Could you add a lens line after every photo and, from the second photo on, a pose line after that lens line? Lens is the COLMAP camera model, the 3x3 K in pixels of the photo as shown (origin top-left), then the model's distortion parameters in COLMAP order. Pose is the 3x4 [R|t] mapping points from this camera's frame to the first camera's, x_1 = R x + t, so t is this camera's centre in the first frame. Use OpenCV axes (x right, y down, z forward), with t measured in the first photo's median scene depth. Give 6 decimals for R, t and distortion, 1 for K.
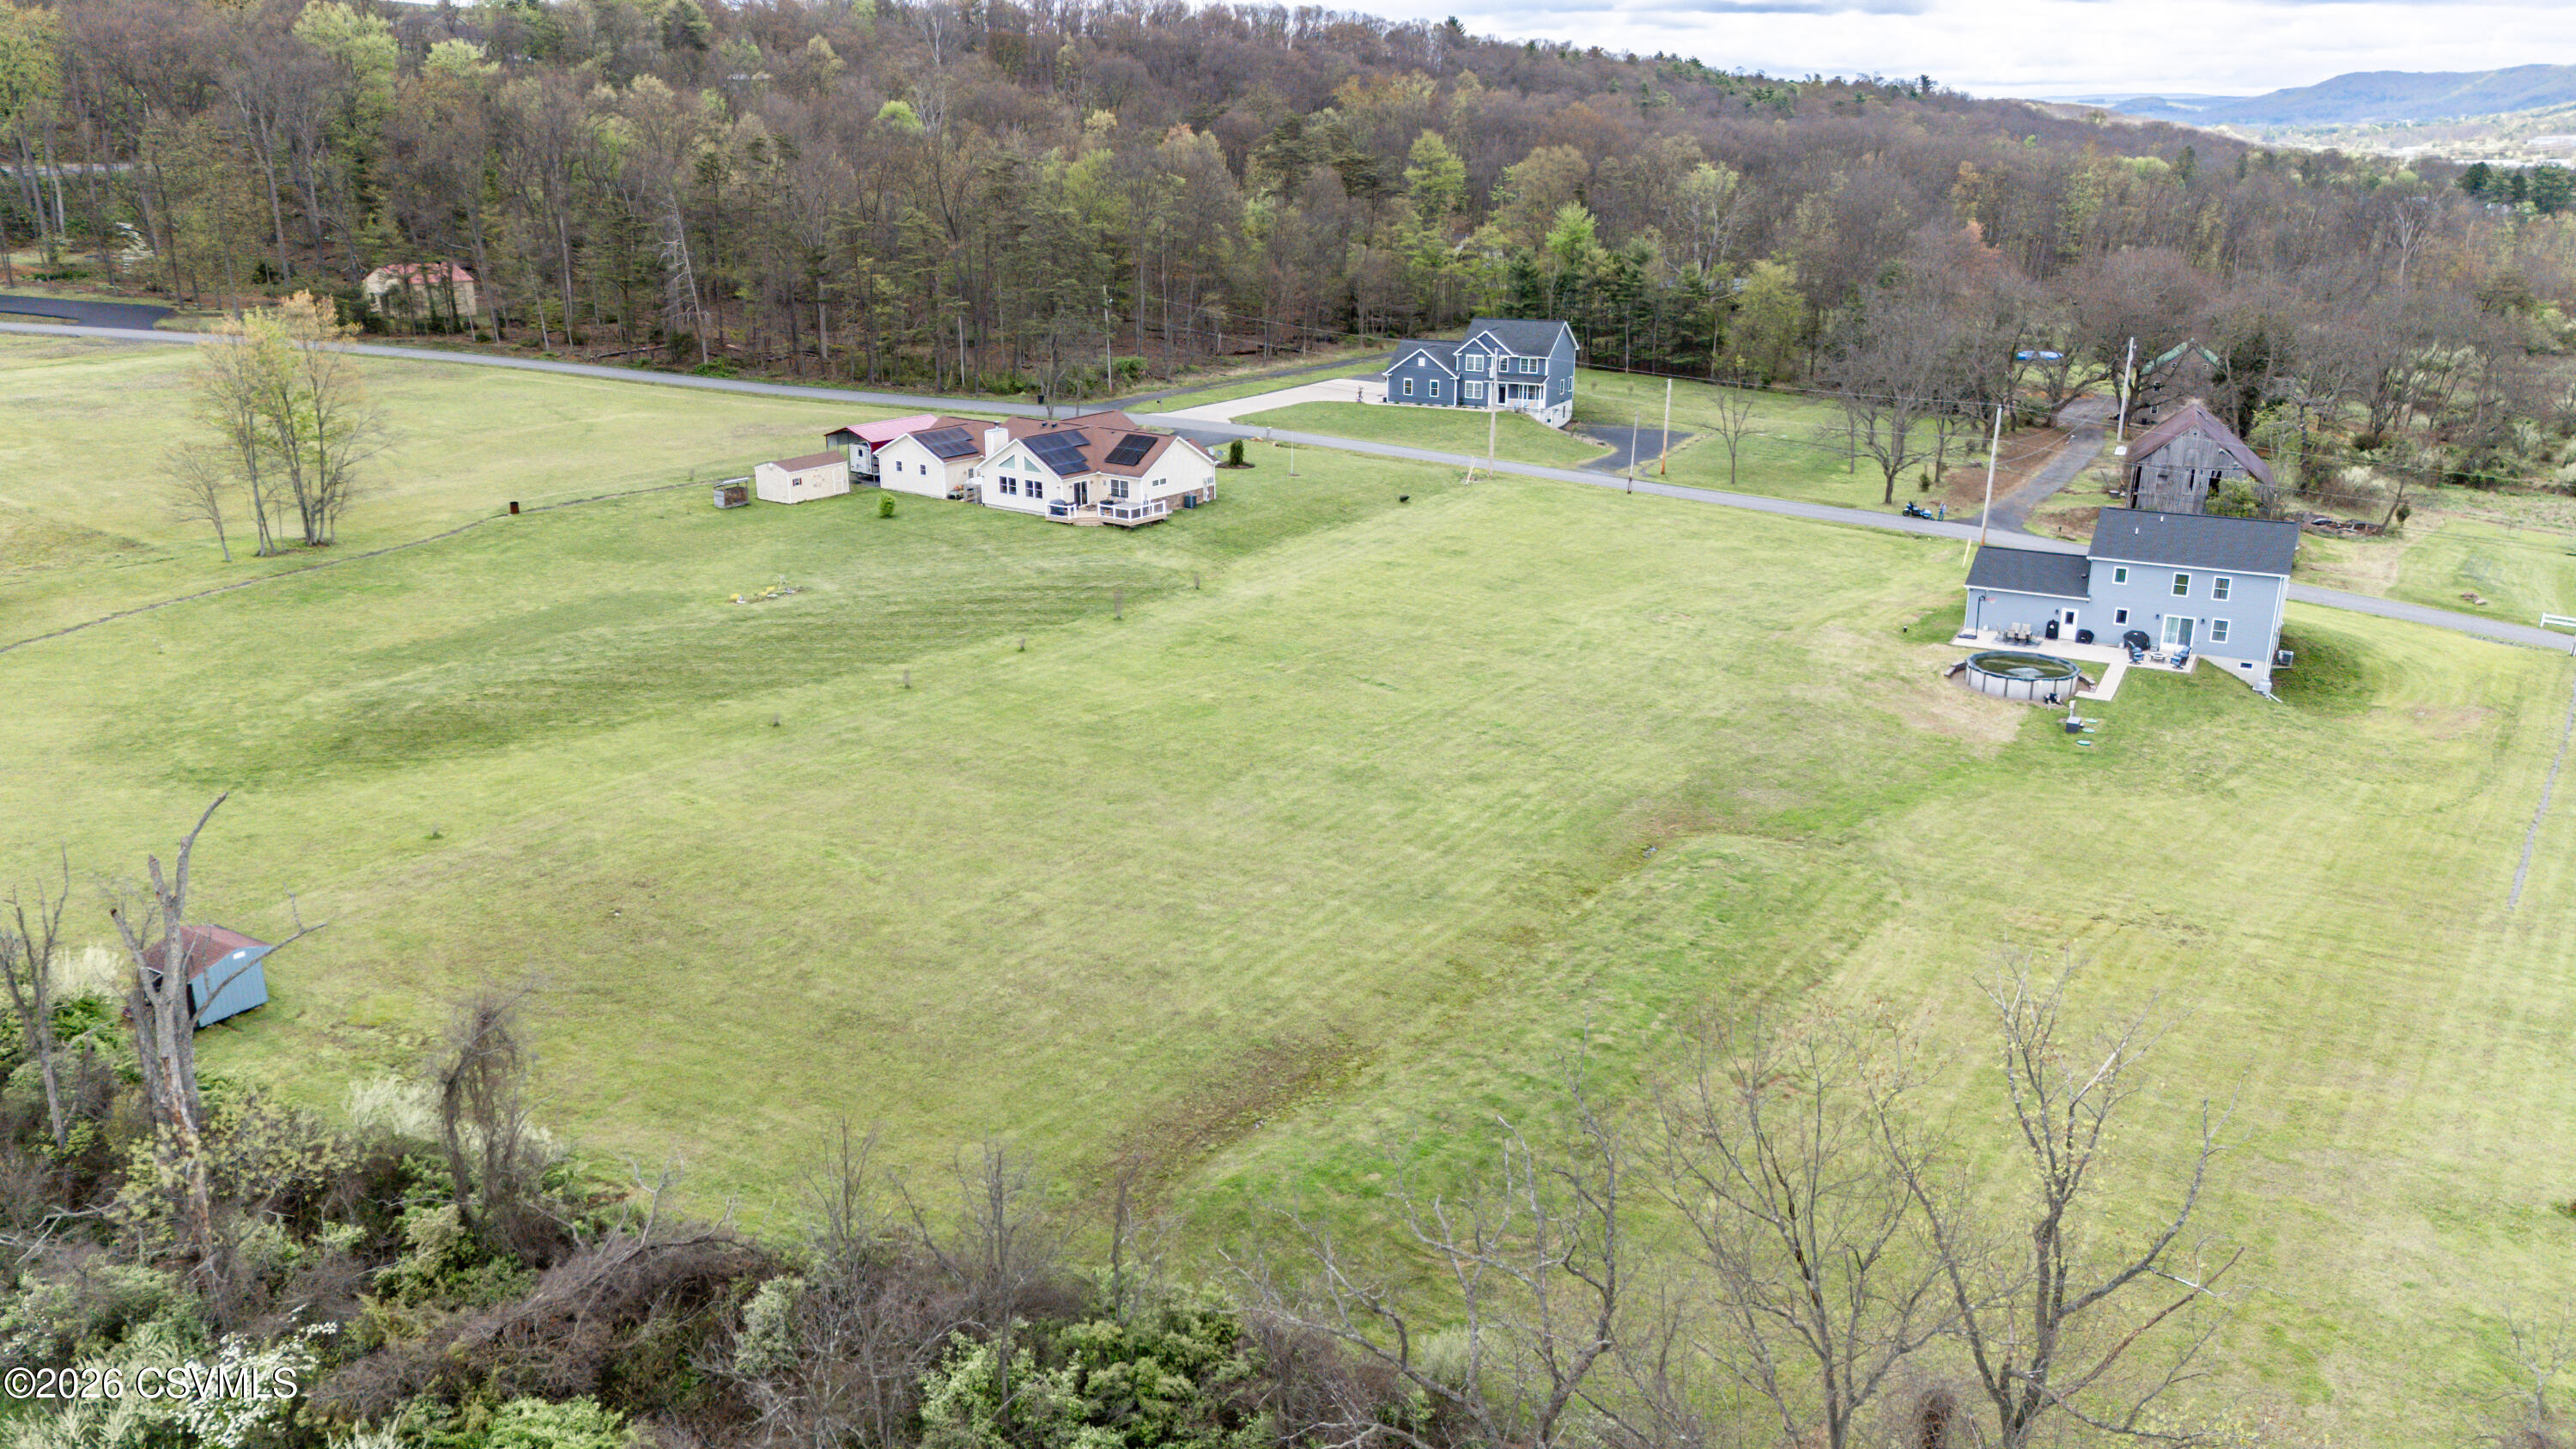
lens RADIAL K [[1870.2, 0, 1288.0], [0, 1870.2, 724.5], [0, 0, 1]] dist [0.092130, -0.083561]
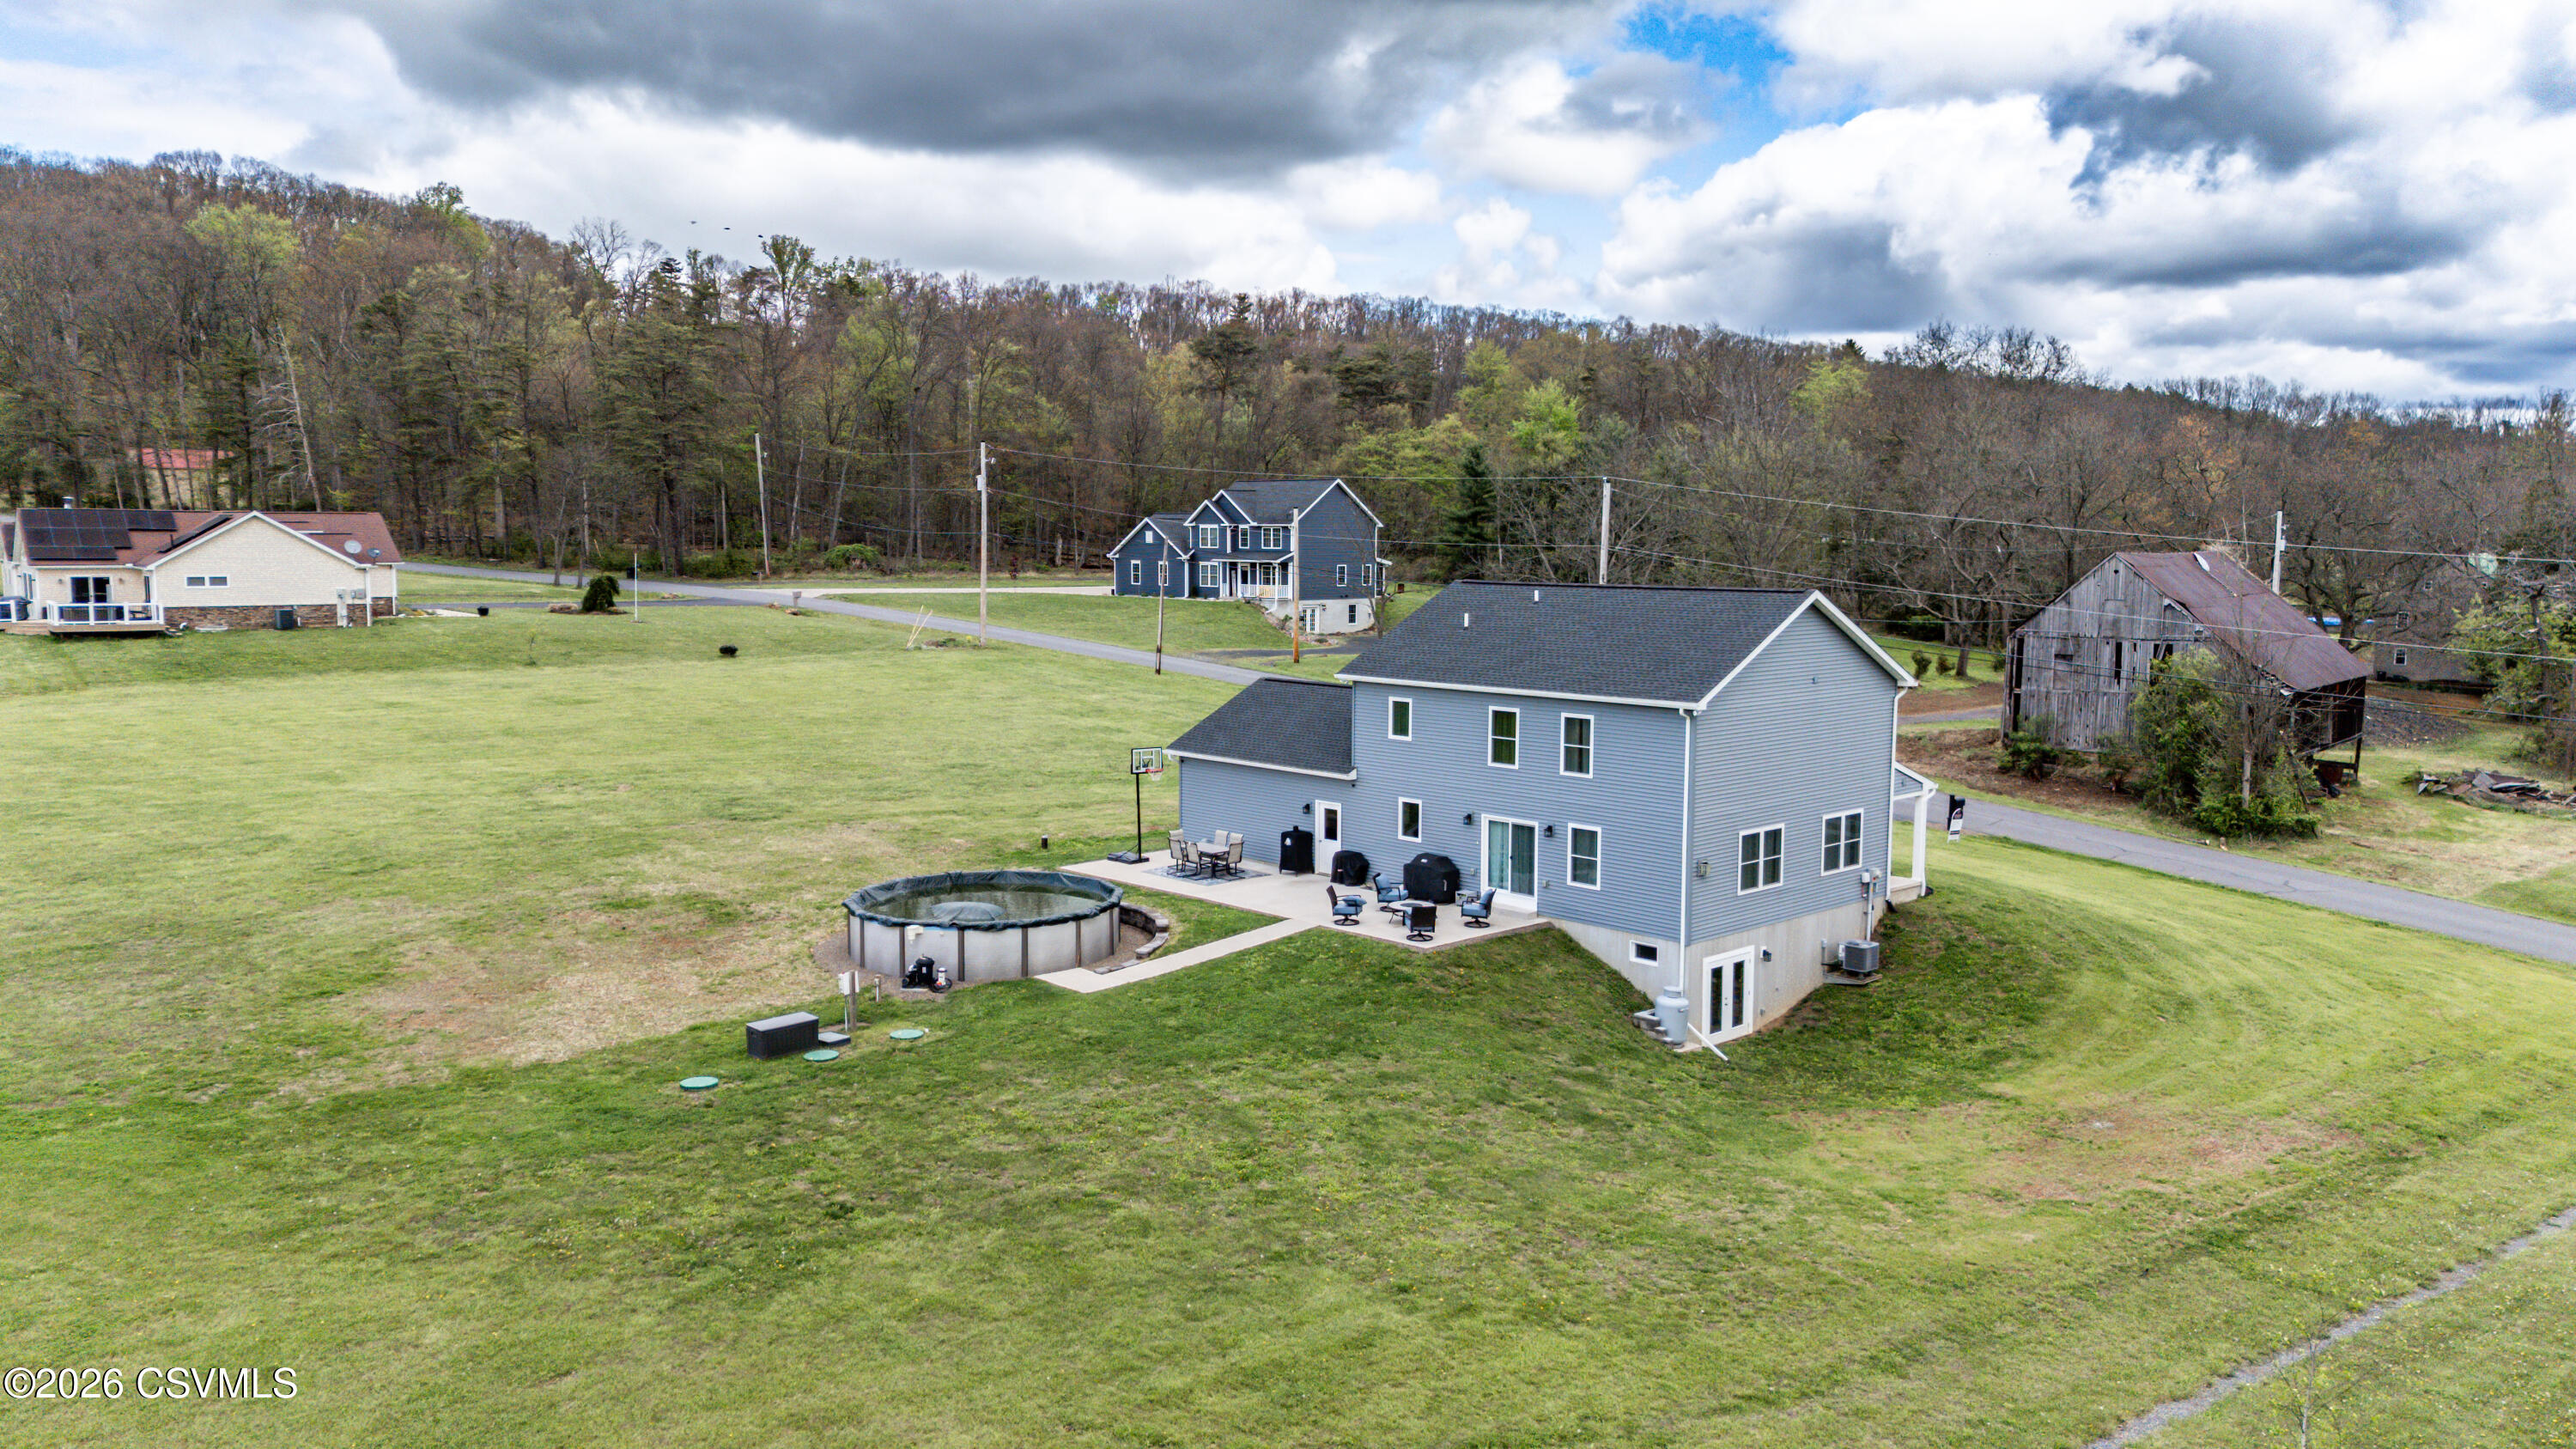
lens RADIAL K [[1870.2, 0, 1288.0], [0, 1870.2, 724.5], [0, 0, 1]] dist [0.092130, -0.083561]
pose [[0.956724, 0.034474, -0.288949, 0.524876], [-0.091461, 0.978261, -0.186117, 0.000455], [0.276251, 0.204490, 0.939079, 0.604313]]
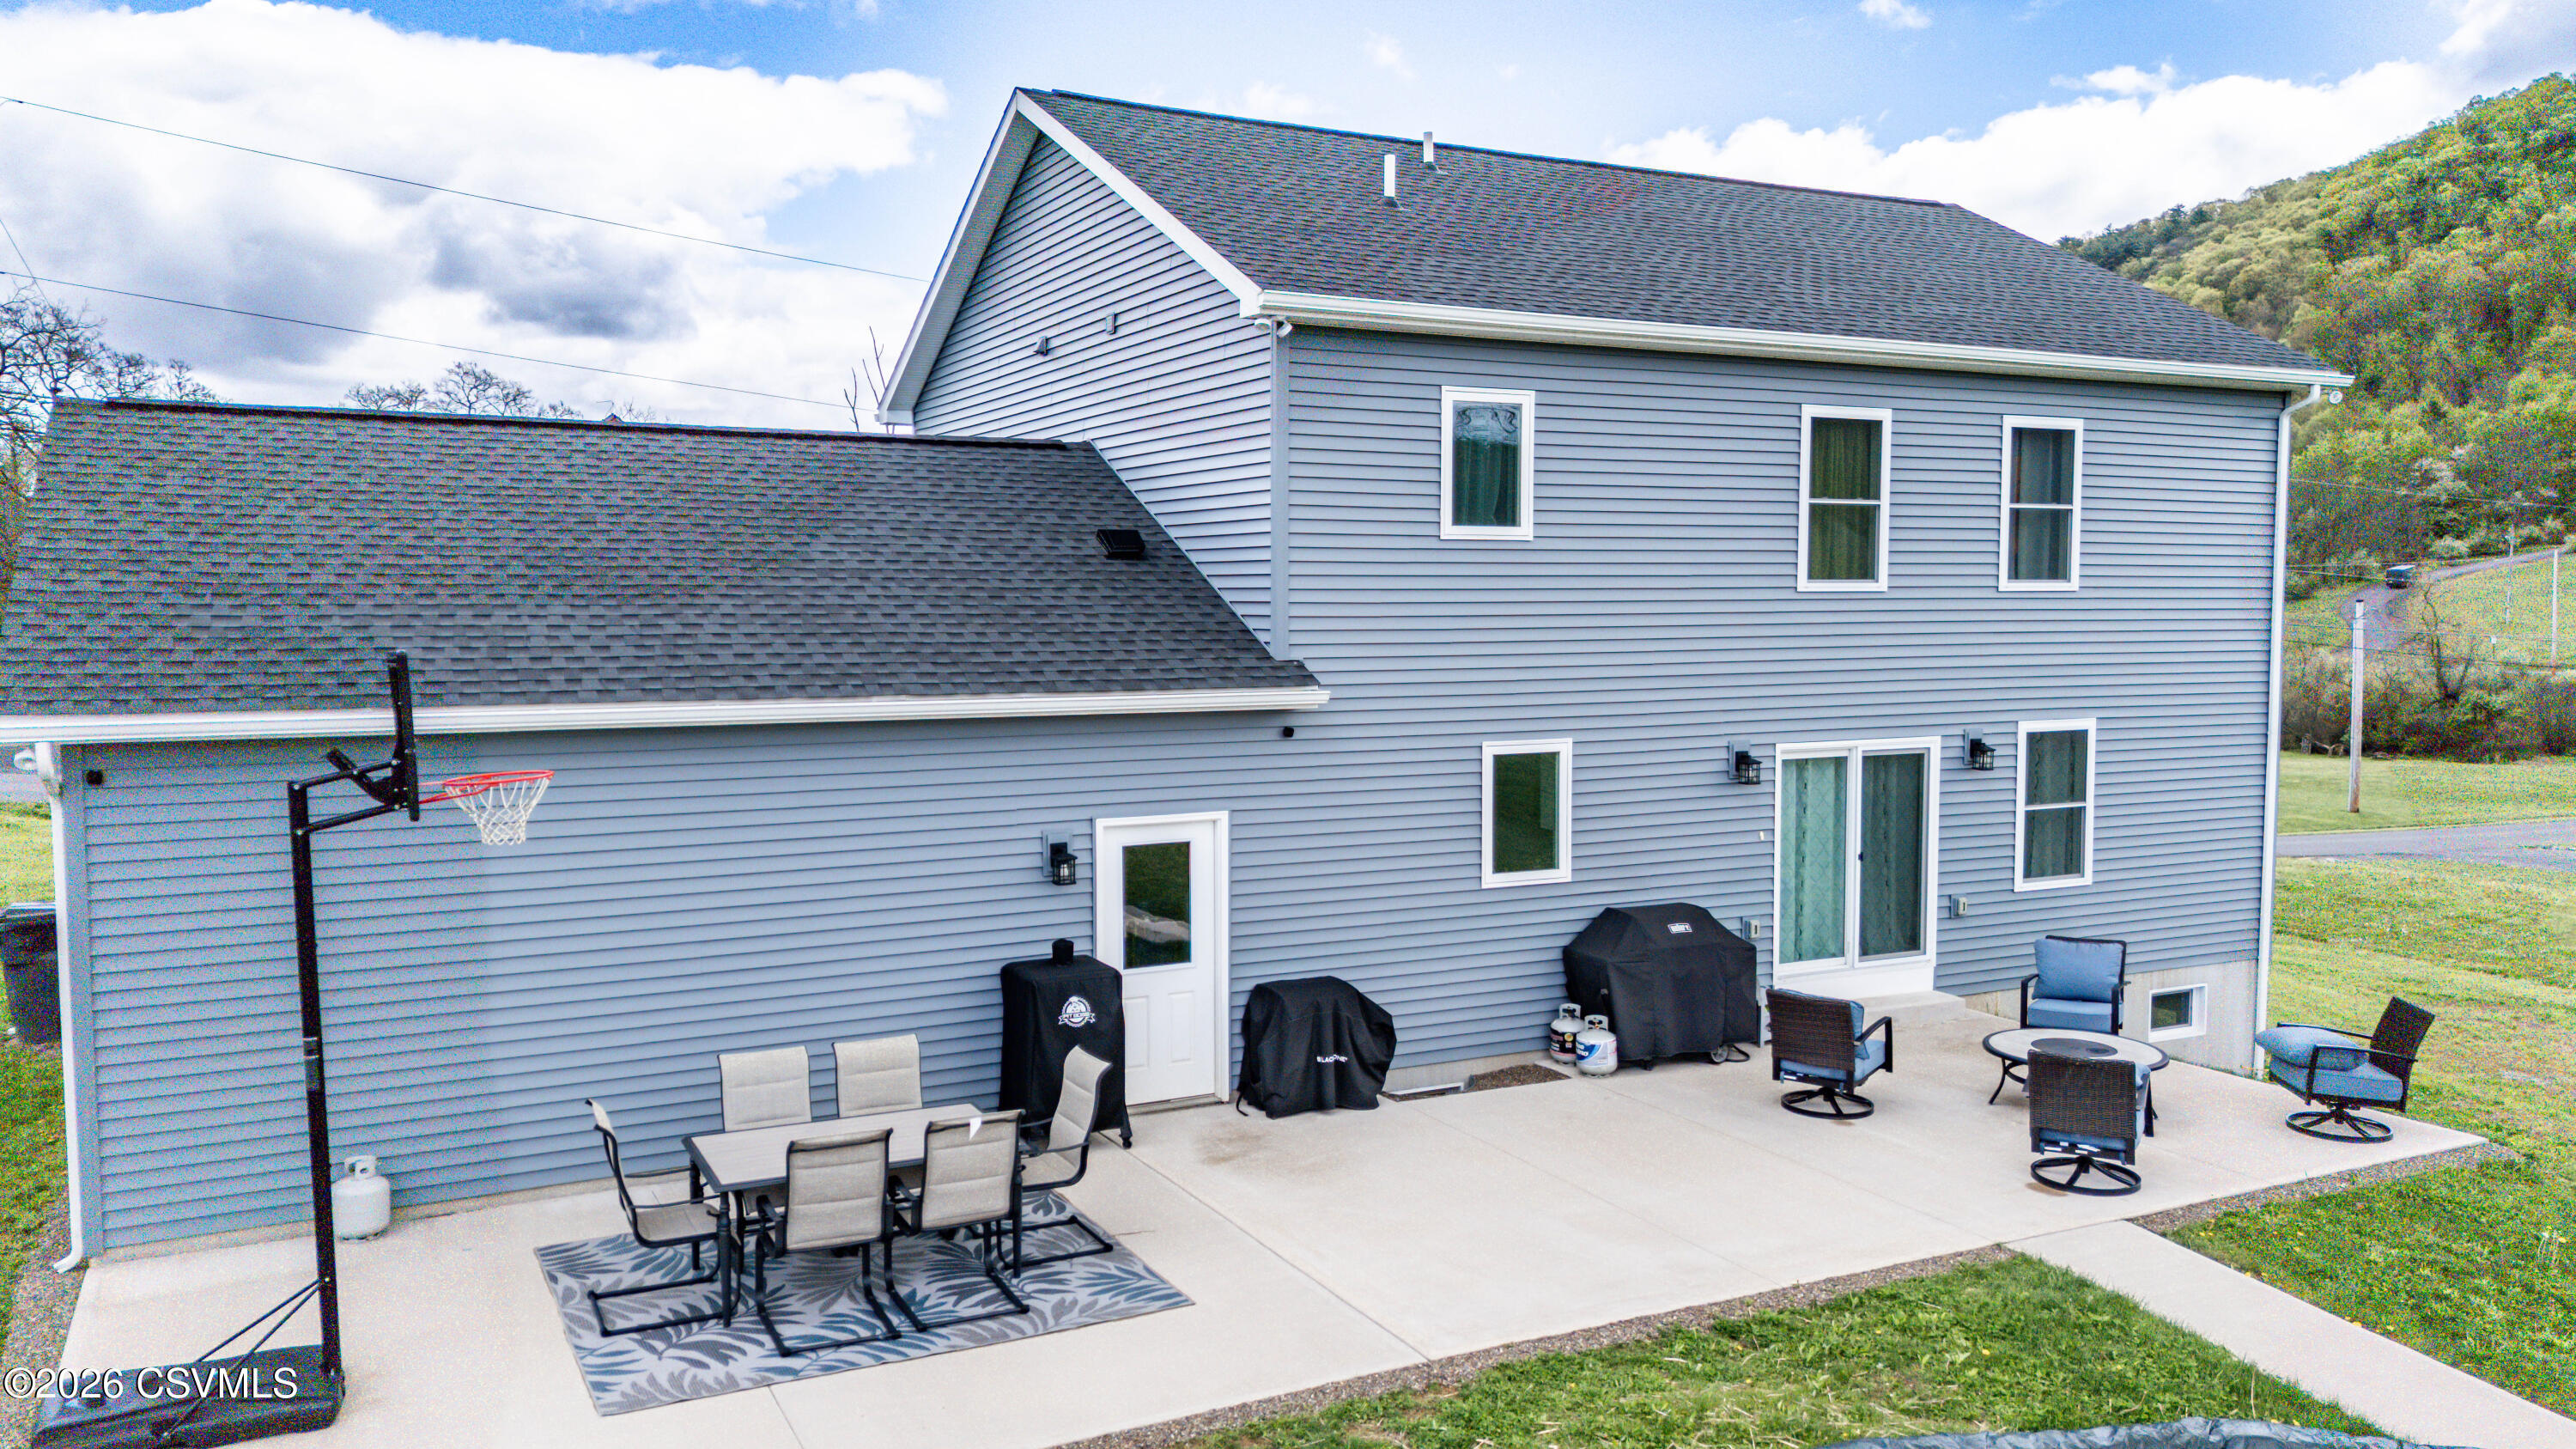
lens RADIAL K [[1870.2, 0, 1288.0], [0, 1870.2, 724.5], [0, 0, 1]] dist [0.092130, -0.083561]
pose [[0.559661, -0.058962, 0.826621, 0.330780], [0.250033, 0.962998, -0.100594, -0.053608], [-0.790103, 0.262981, 0.553695, 0.936423]]
